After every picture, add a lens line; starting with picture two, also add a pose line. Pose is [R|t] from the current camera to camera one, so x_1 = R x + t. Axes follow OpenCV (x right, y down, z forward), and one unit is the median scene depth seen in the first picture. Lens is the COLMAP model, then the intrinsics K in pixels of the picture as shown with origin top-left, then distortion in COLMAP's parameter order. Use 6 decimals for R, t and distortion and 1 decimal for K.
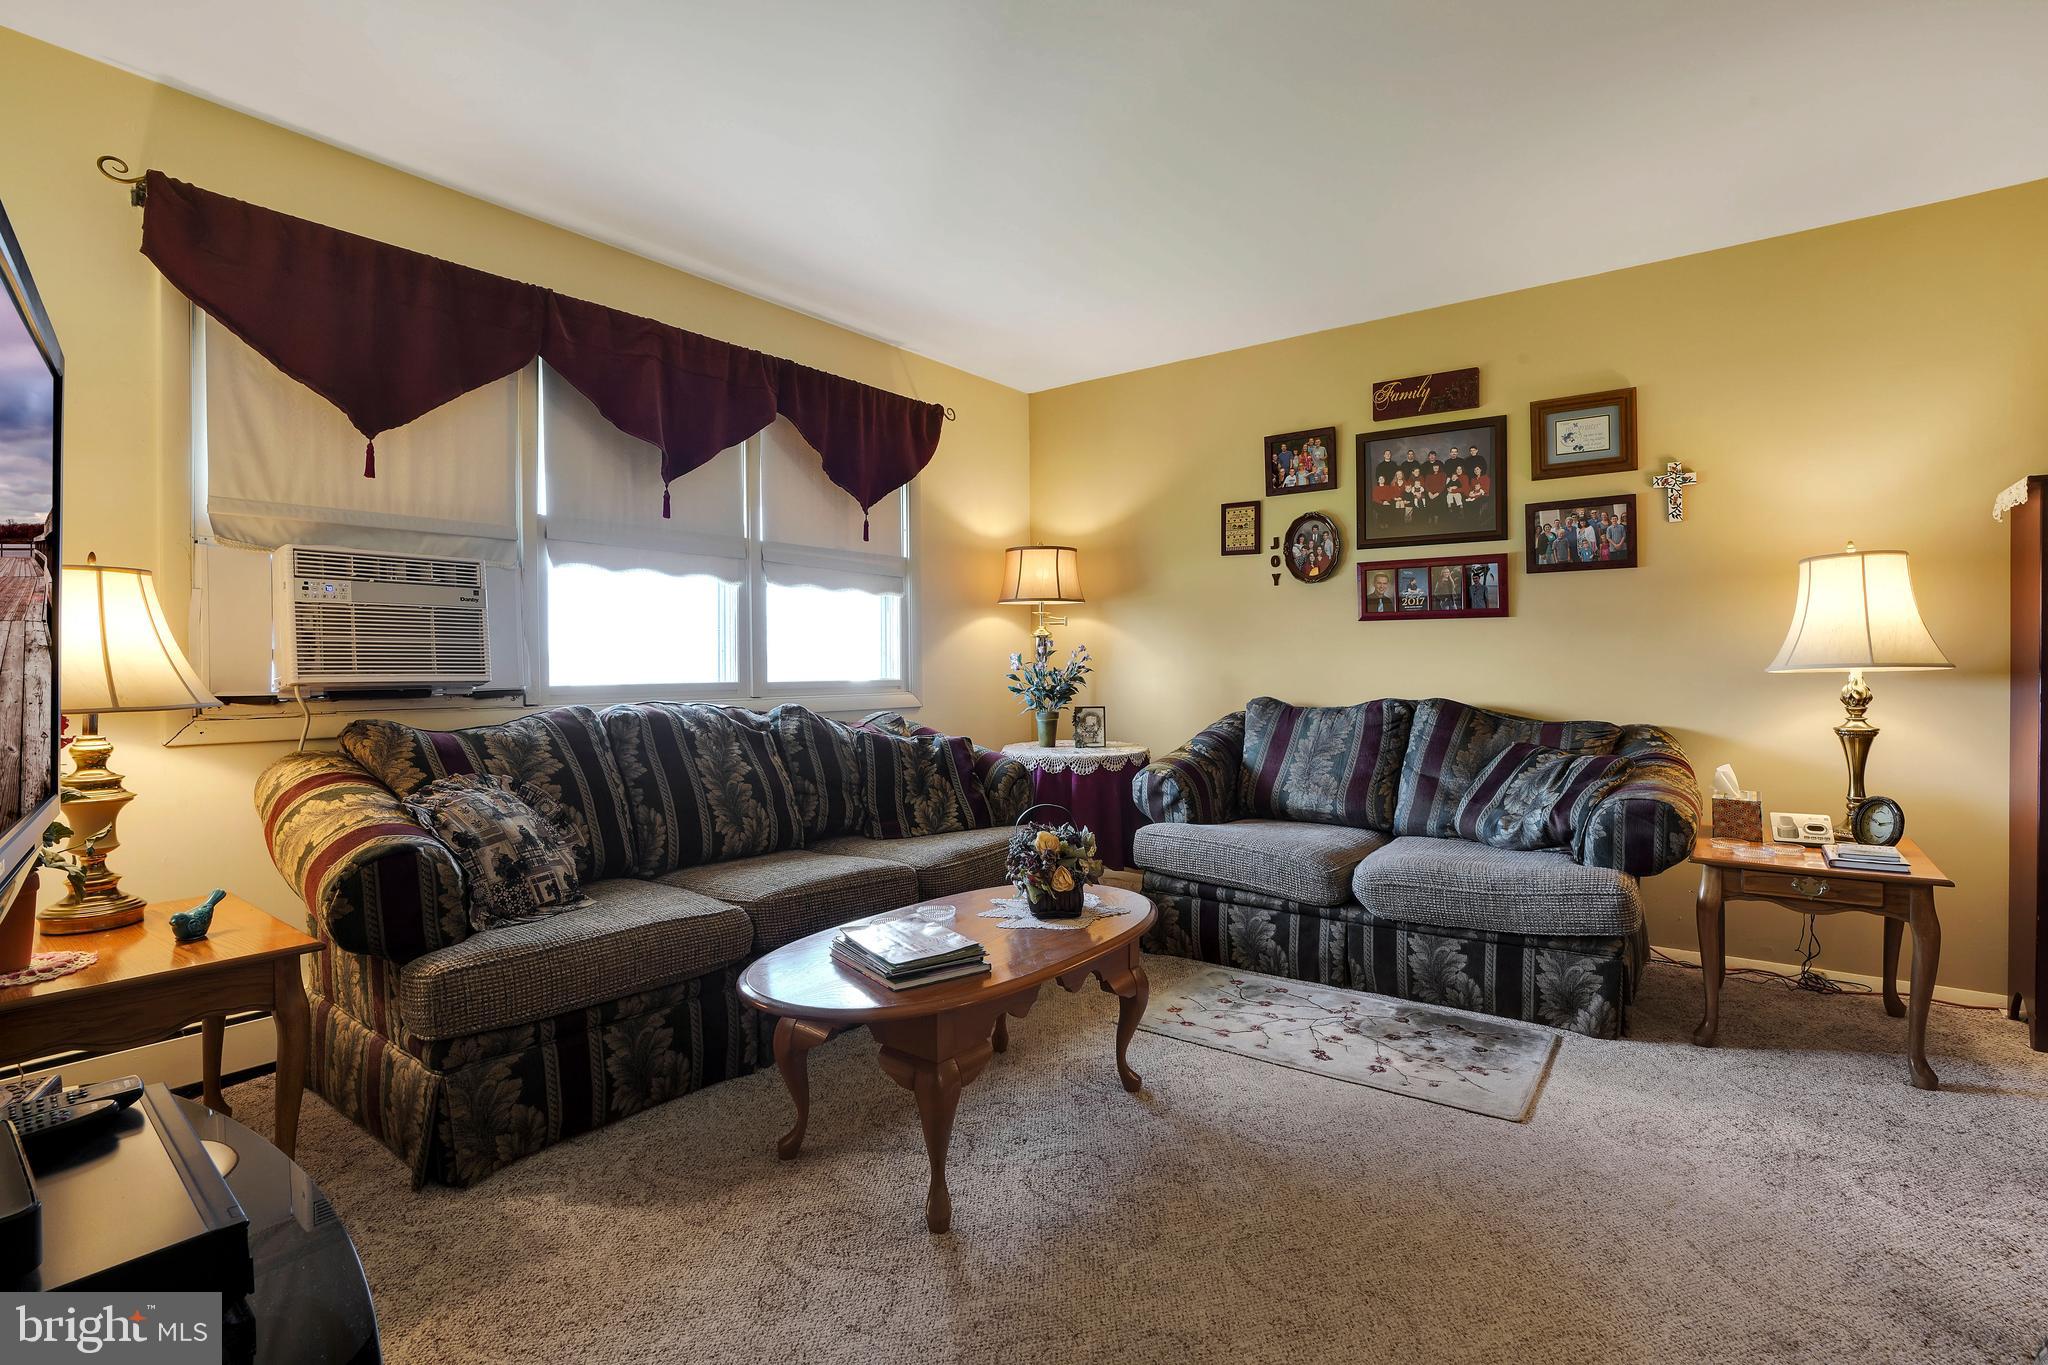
lens RADIAL K [[974.9, 0, 1021.2], [0, 974.9, 652.0], [0, 0, 1]] dist [-0.024809, -0.000259]
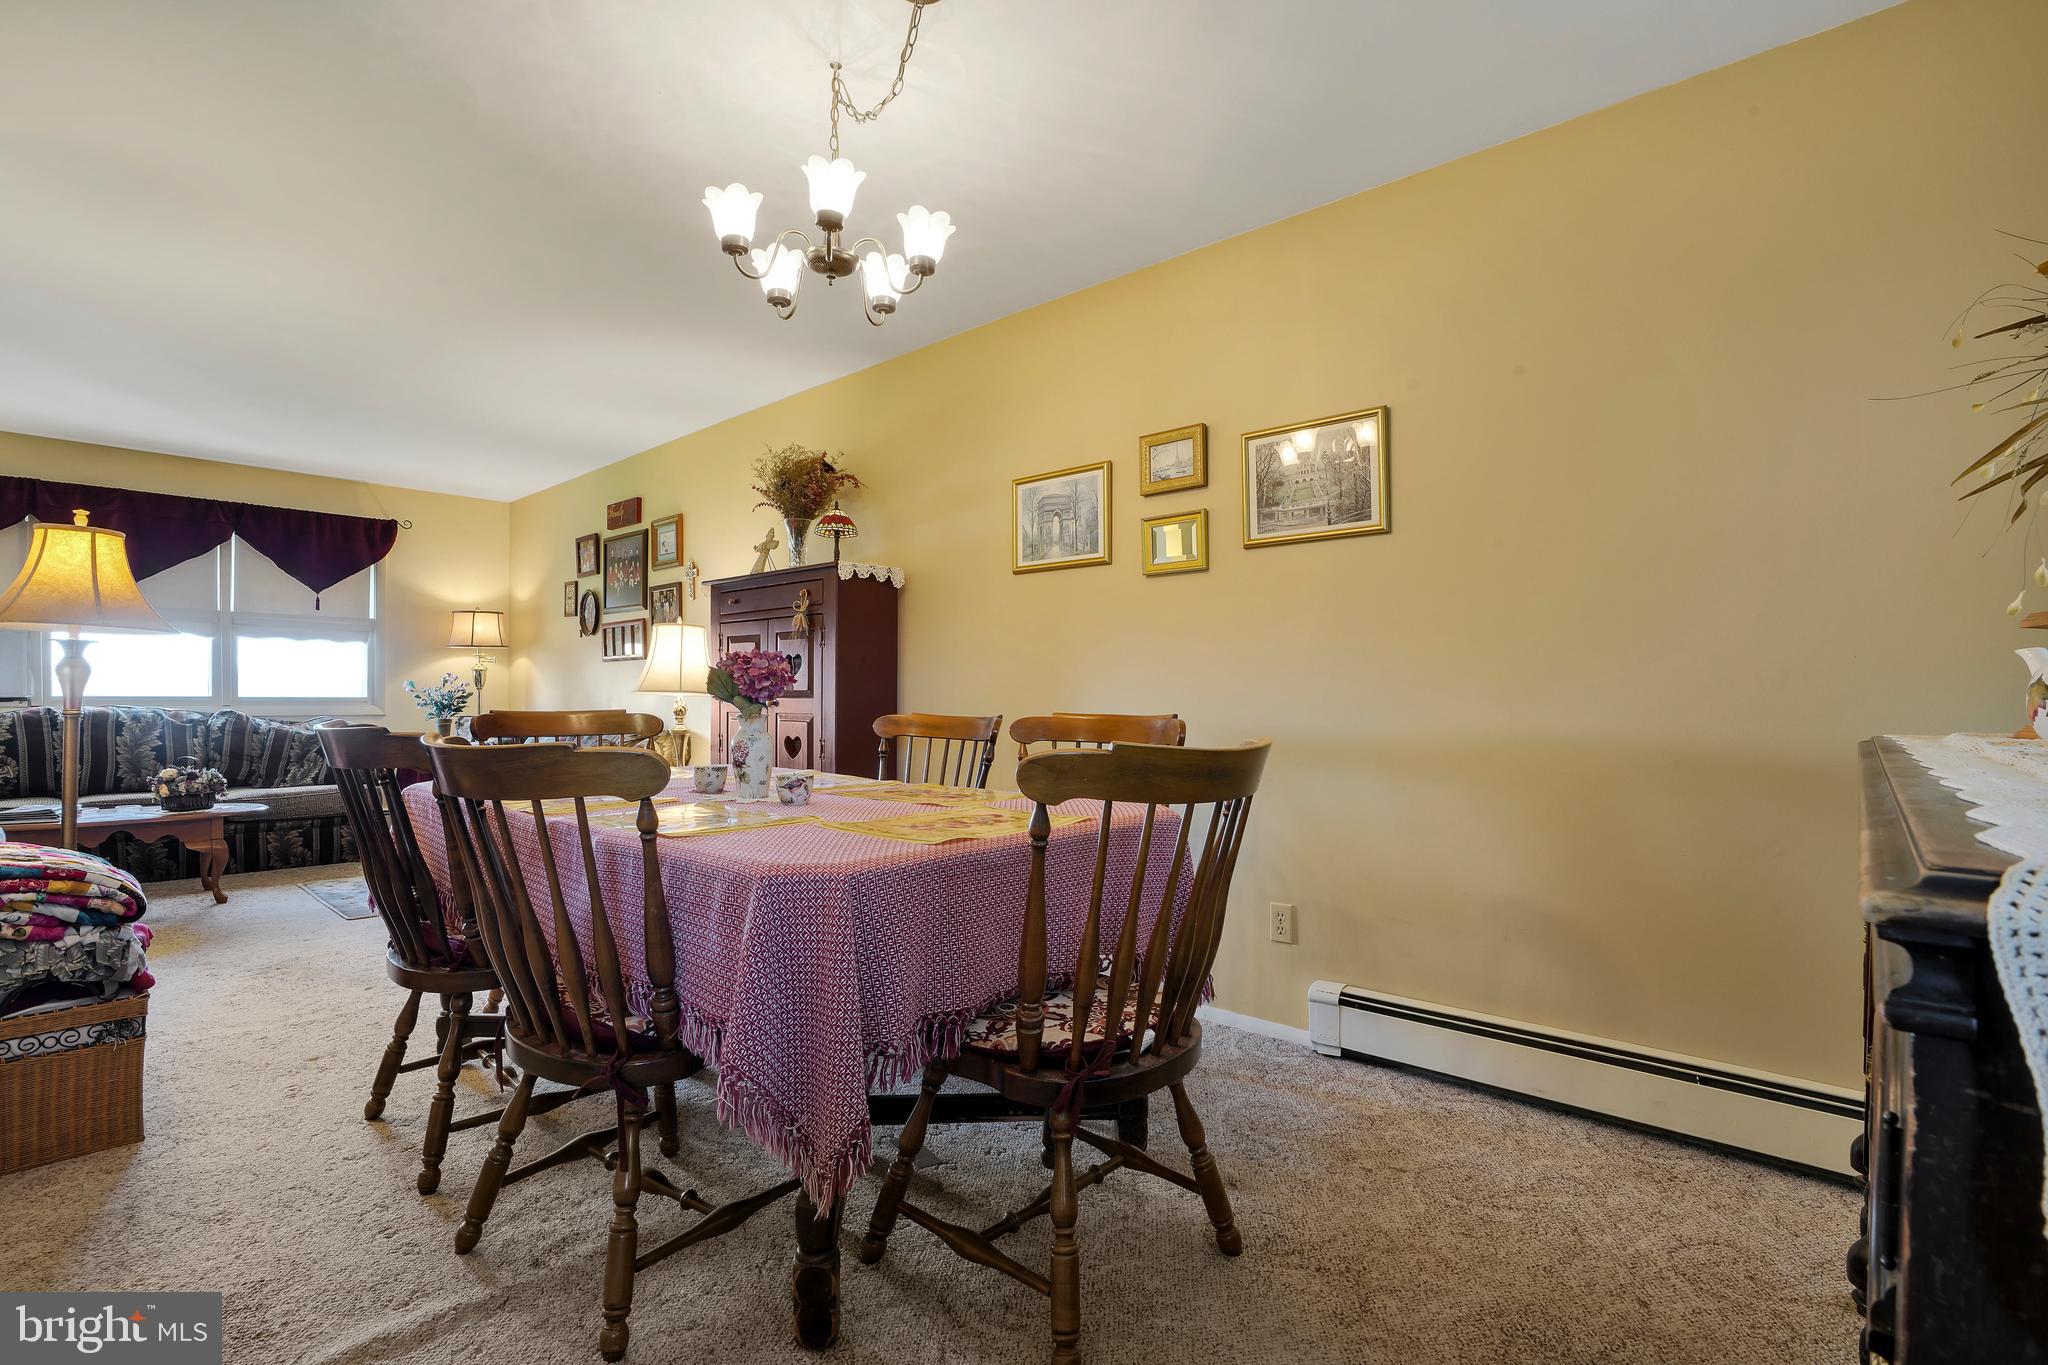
lens RADIAL K [[952.8, 0, 1013.7], [0, 952.8, 687.1], [0, 0, 1]] dist [-0.063755, 0.021495]
pose [[0.995691, 0.010375, -0.092147, 1.279383], [-0.009775, 0.999928, 0.006960, -0.009306], [0.092212, -0.006030, 0.995721, -0.463967]]
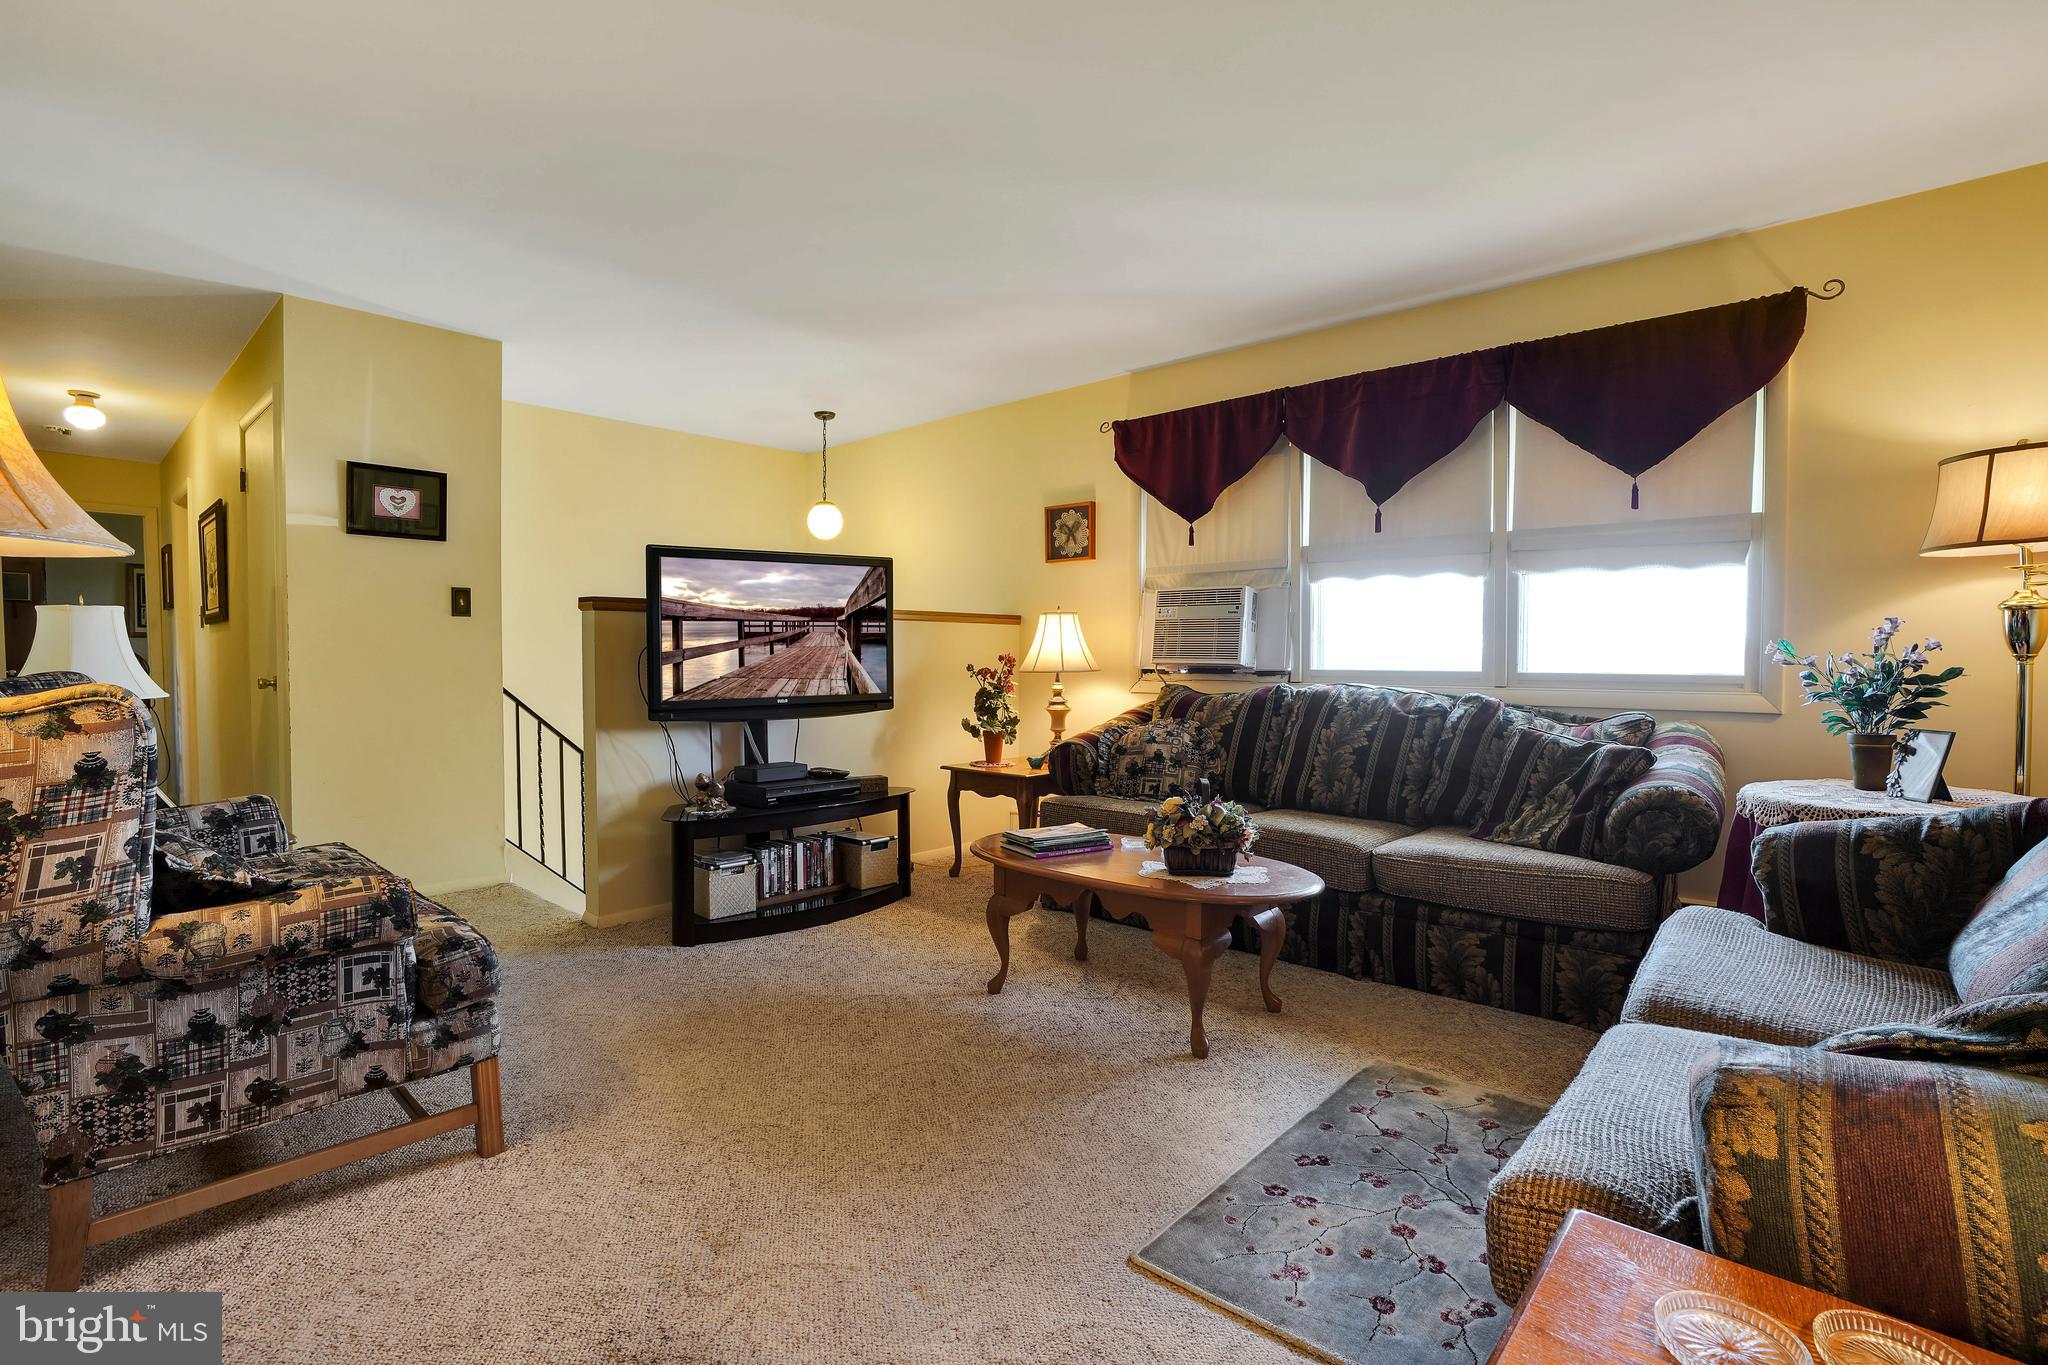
lens RADIAL K [[952.8, 0, 1013.7], [0, 952.8, 687.1], [0, 0, 1]] dist [-0.063755, 0.021495]
pose [[-0.099381, 0.039518, -0.994264, 0.792122], [0.014319, 0.999164, 0.038282, 0.002419], [0.994946, -0.010432, -0.099864, 0.625730]]
